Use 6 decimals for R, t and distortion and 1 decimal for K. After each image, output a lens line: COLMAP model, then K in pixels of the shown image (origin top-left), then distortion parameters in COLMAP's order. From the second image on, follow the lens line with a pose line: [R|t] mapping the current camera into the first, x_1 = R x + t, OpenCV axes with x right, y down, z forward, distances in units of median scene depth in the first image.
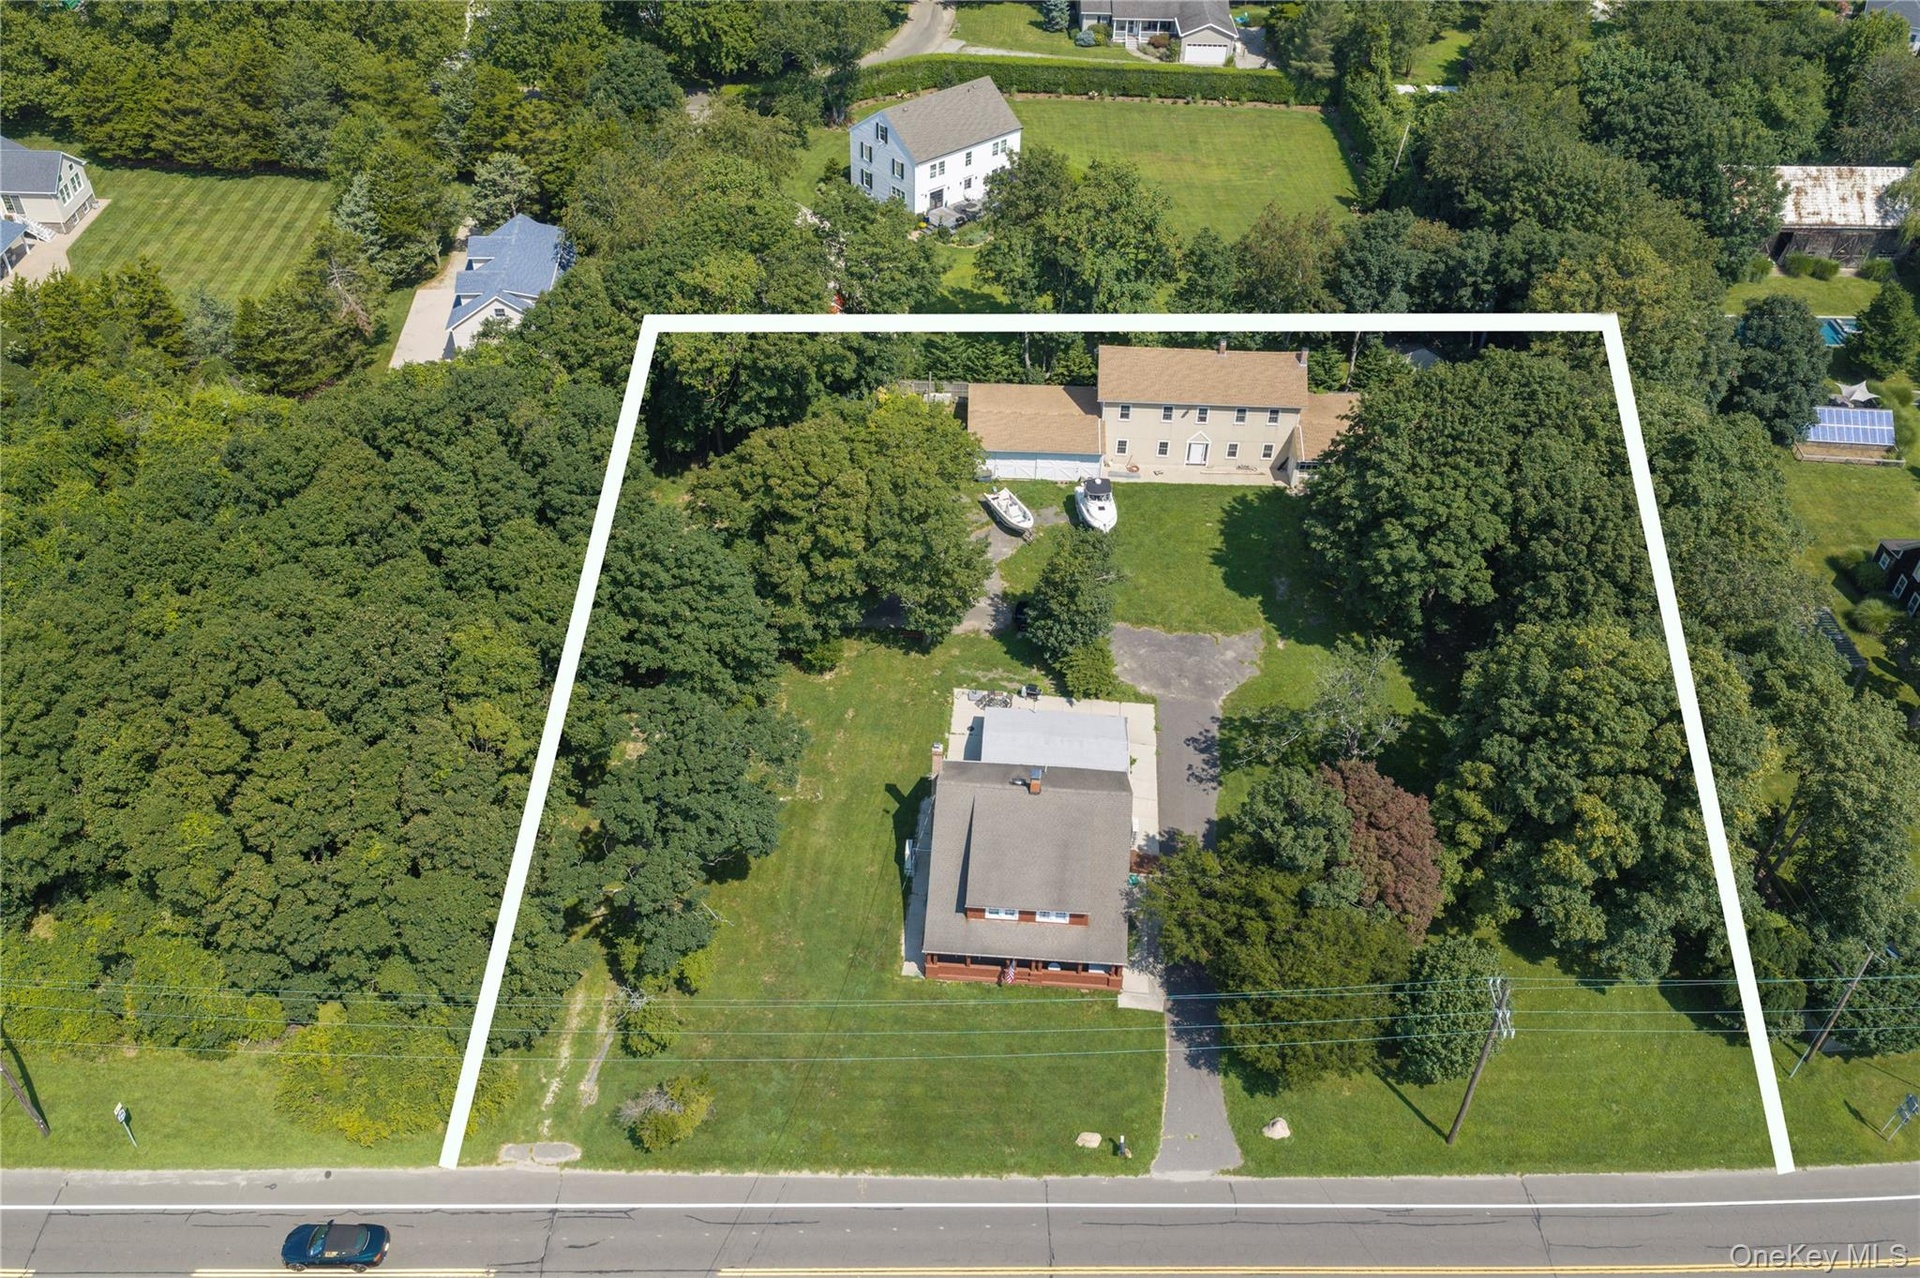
lens RADIAL K [[1587.5, 0, 960.0], [0, 1587.5, 639.0], [0, 0, 1]] dist [0.000791, 0.000289]
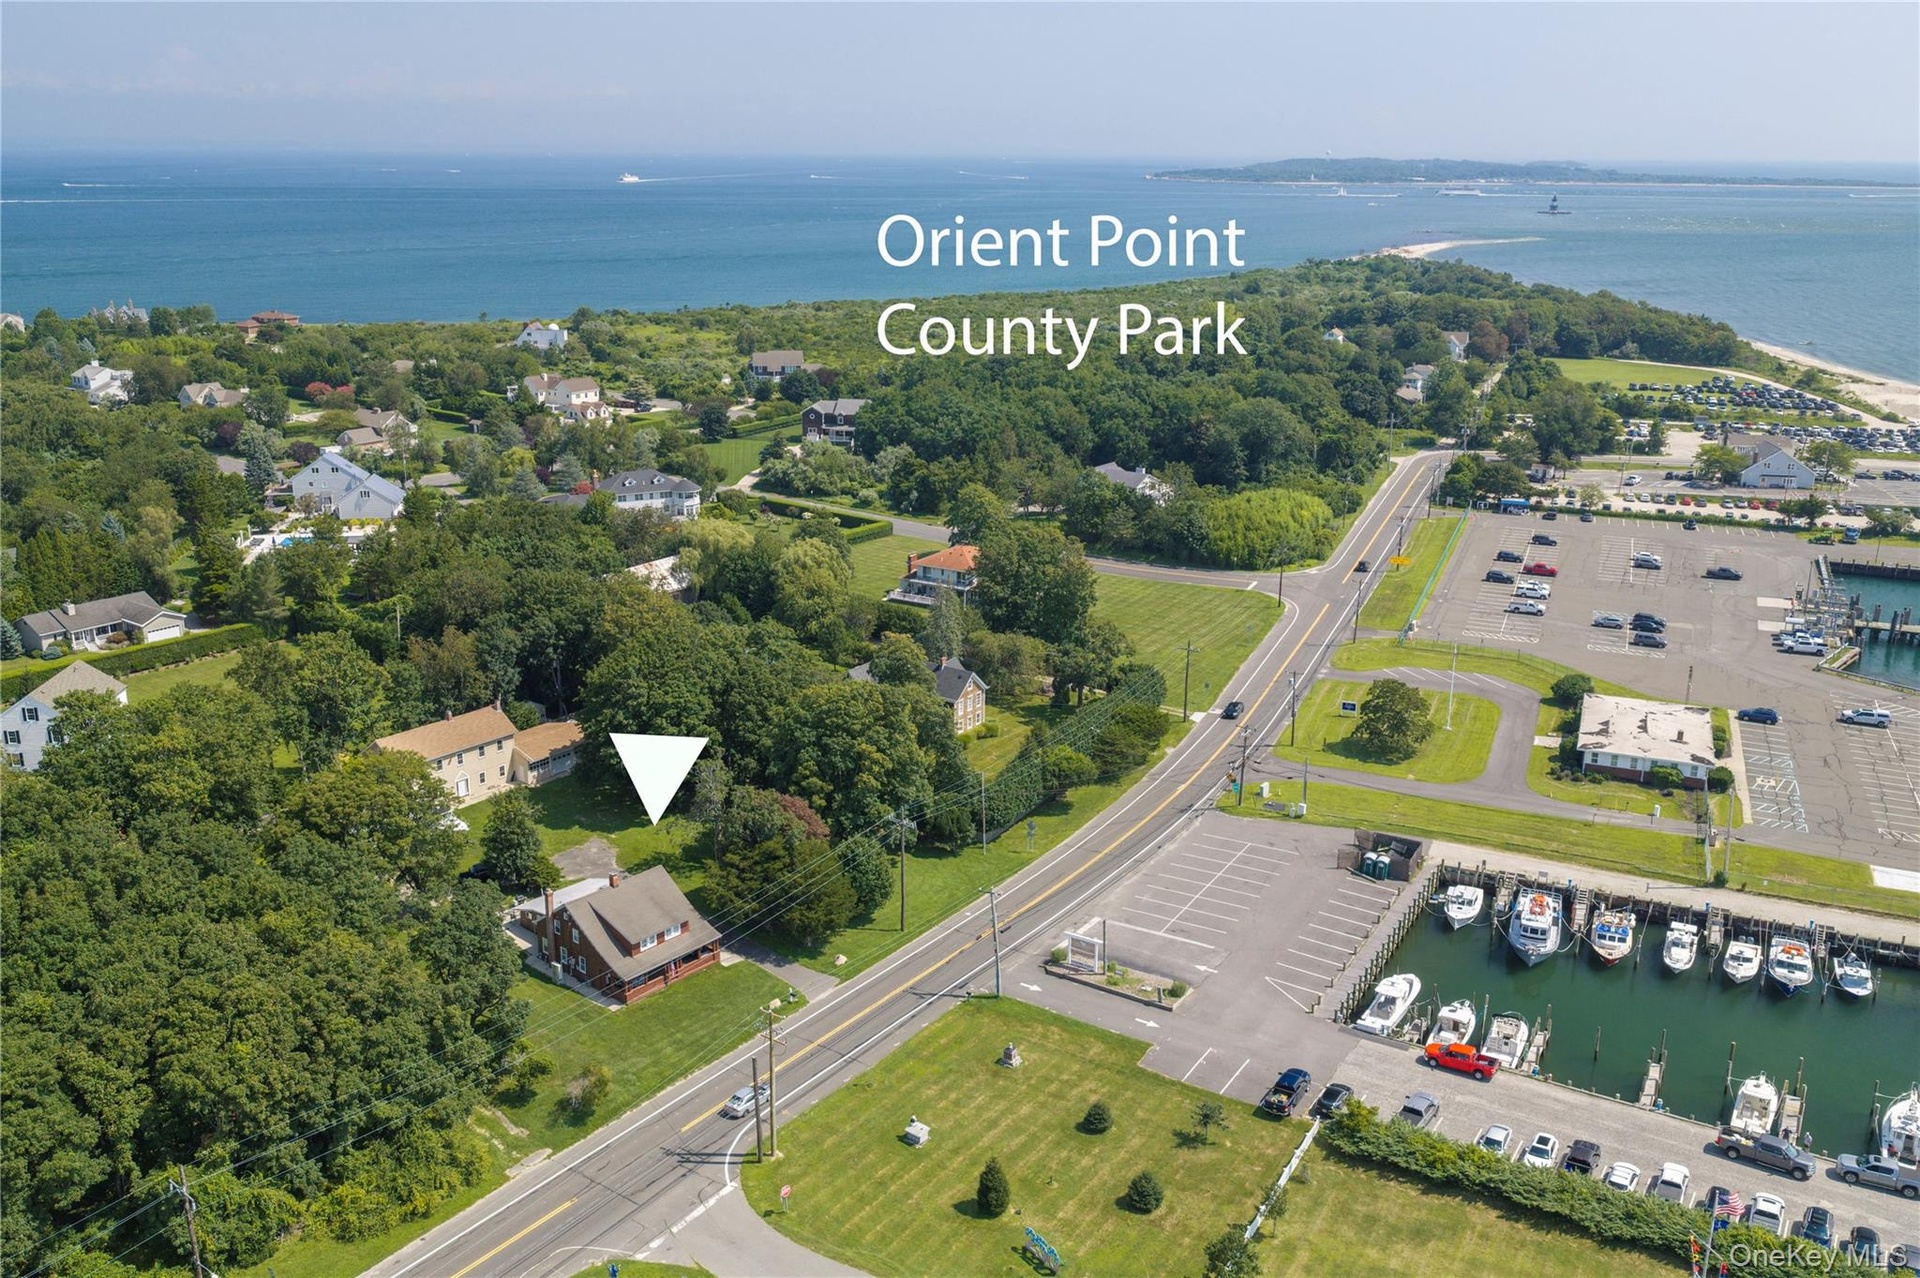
lens RADIAL K [[1587.5, 0, 960.0], [0, 1587.5, 639.0], [0, 0, 1]] dist [0.000791, 0.000289]
pose [[0.600489, -0.252989, 0.758558, -0.947102], [0.525749, 0.839673, -0.136151, 0.302531], [-0.602496, 0.480569, 0.637223, -0.390973]]
